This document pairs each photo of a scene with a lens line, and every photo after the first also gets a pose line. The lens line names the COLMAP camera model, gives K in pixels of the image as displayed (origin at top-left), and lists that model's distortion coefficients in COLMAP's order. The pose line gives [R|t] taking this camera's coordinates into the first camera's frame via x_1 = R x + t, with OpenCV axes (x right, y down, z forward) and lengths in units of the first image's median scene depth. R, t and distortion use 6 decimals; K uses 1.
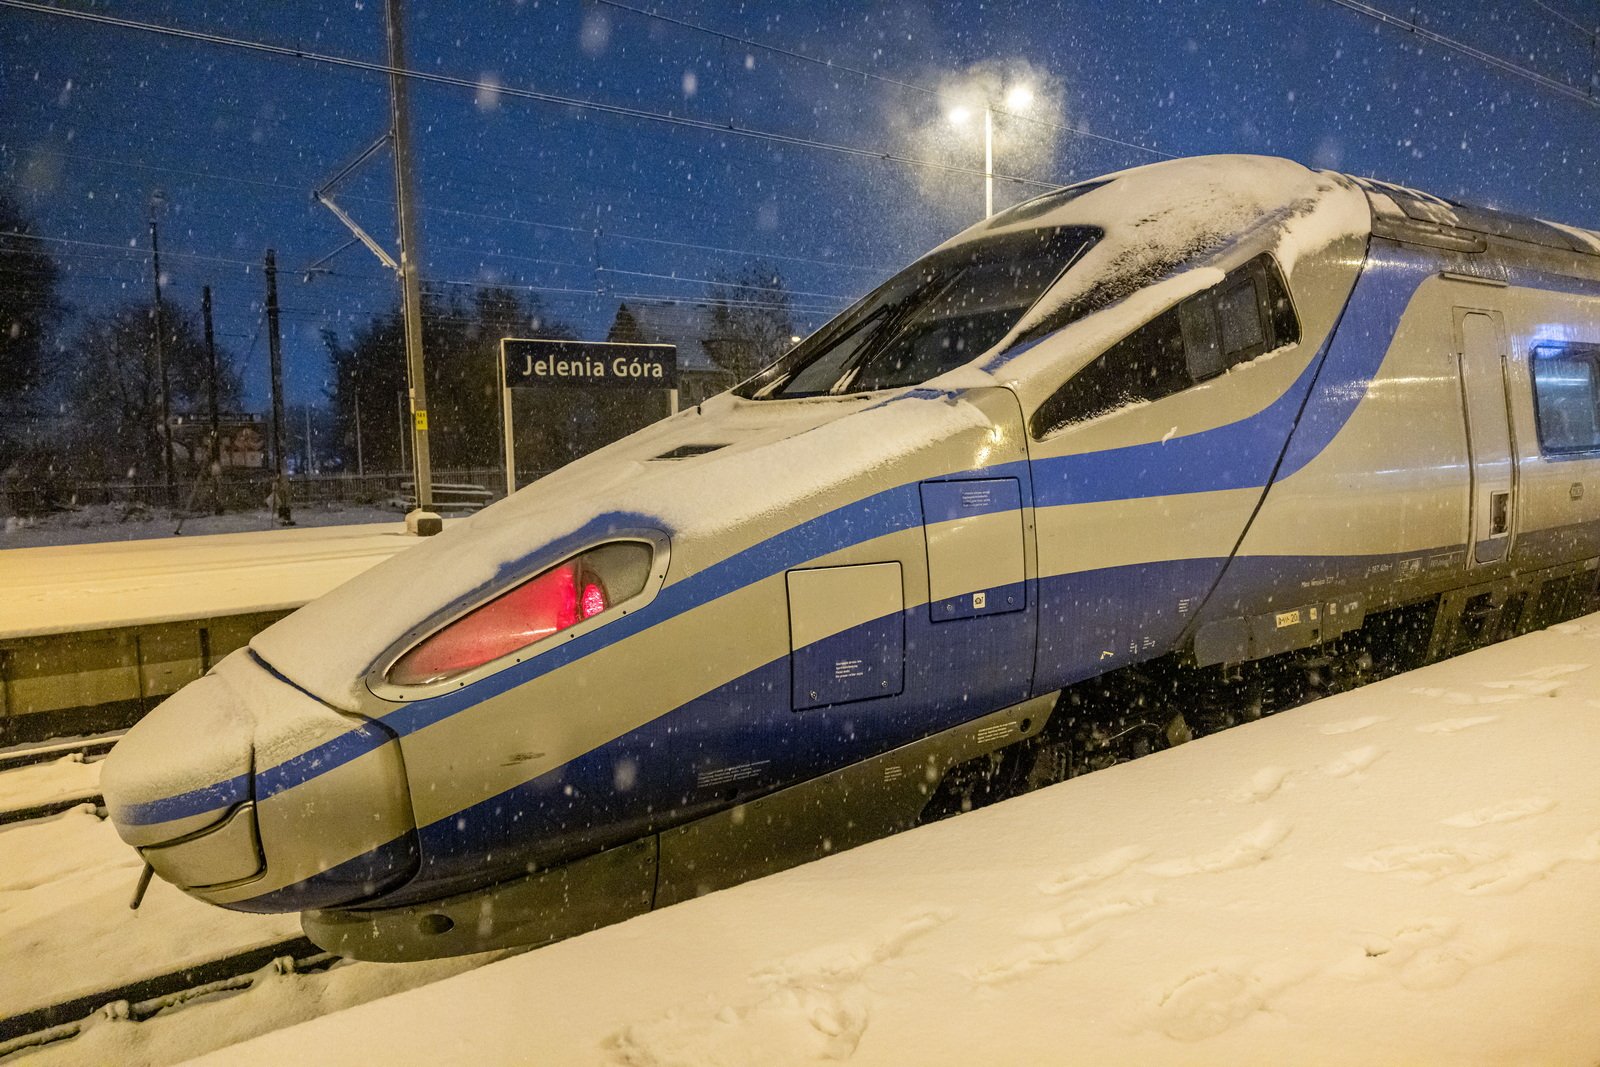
lens RADIAL K [[1053.0, 0, 806.5], [0, 1053.0, 536.8], [0, 0, 1]] dist [-0.003084, 0.003934]
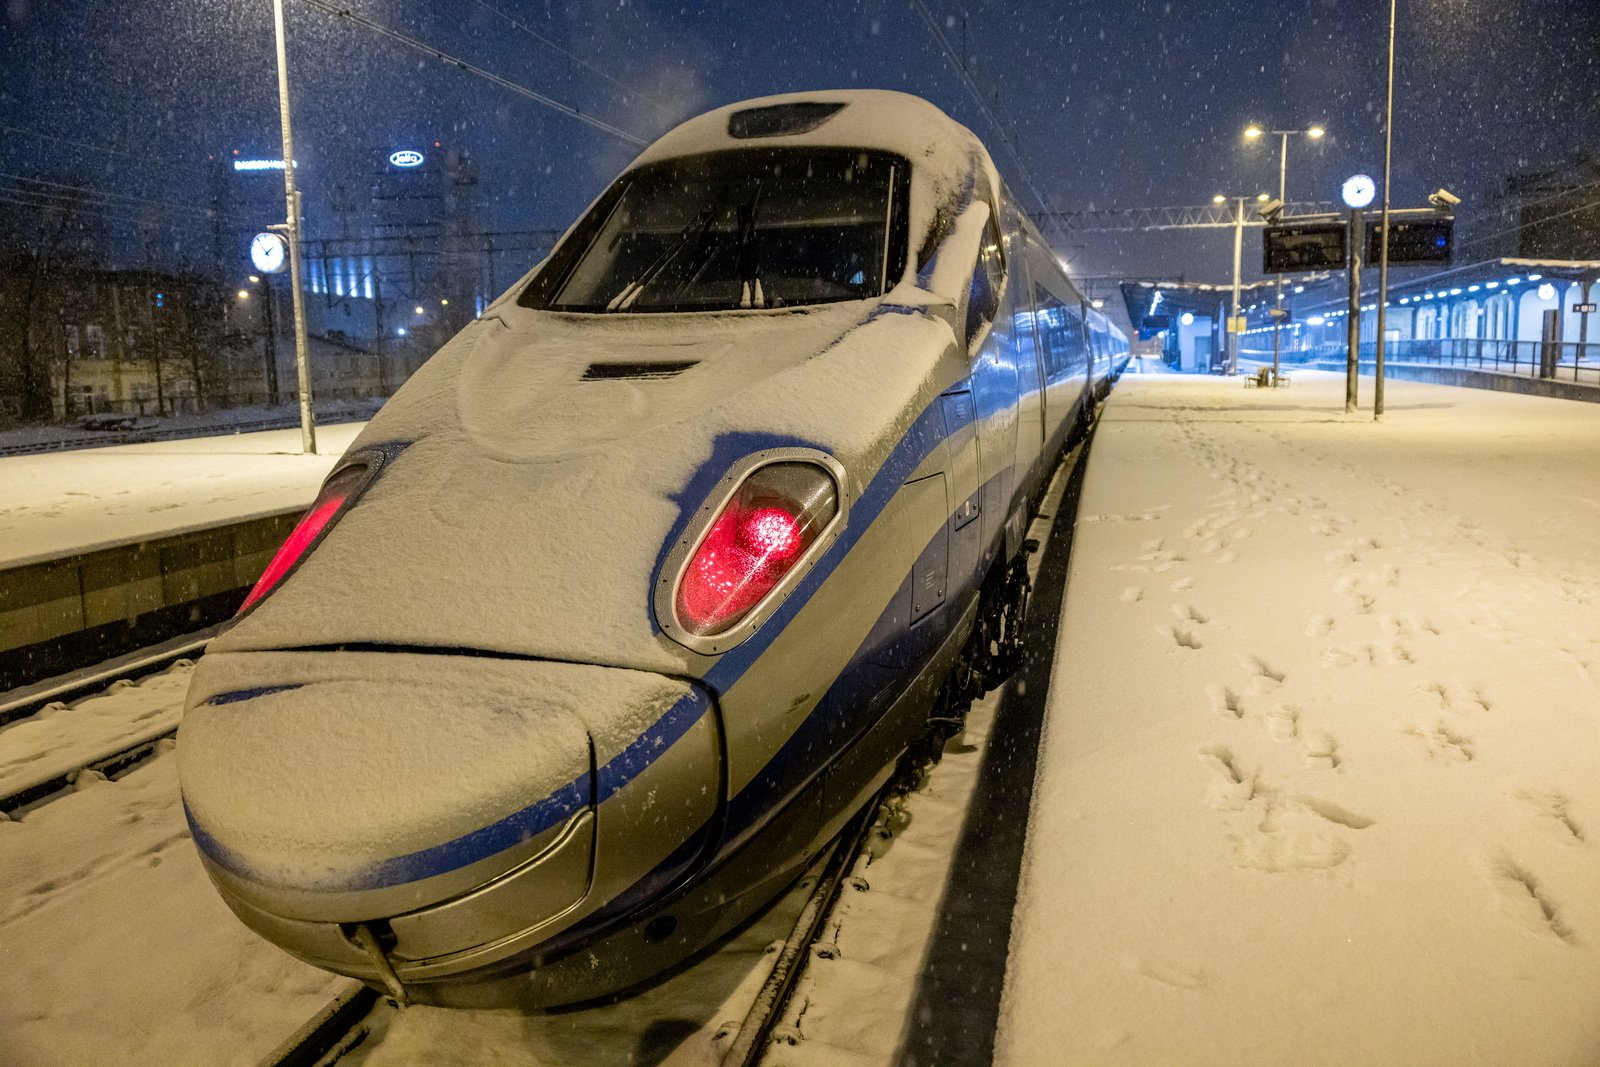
lens RADIAL K [[1268.2, 0, 791.1], [0, 1268.2, 534.0], [0, 0, 1]] dist [-0.015130, 0.015739]
pose [[0.768104, -0.084687, 0.634700, -0.716848], [0.067441, 0.996402, 0.051332, 0.008694], [-0.636763, 0.003376, 0.771052, 0.127075]]
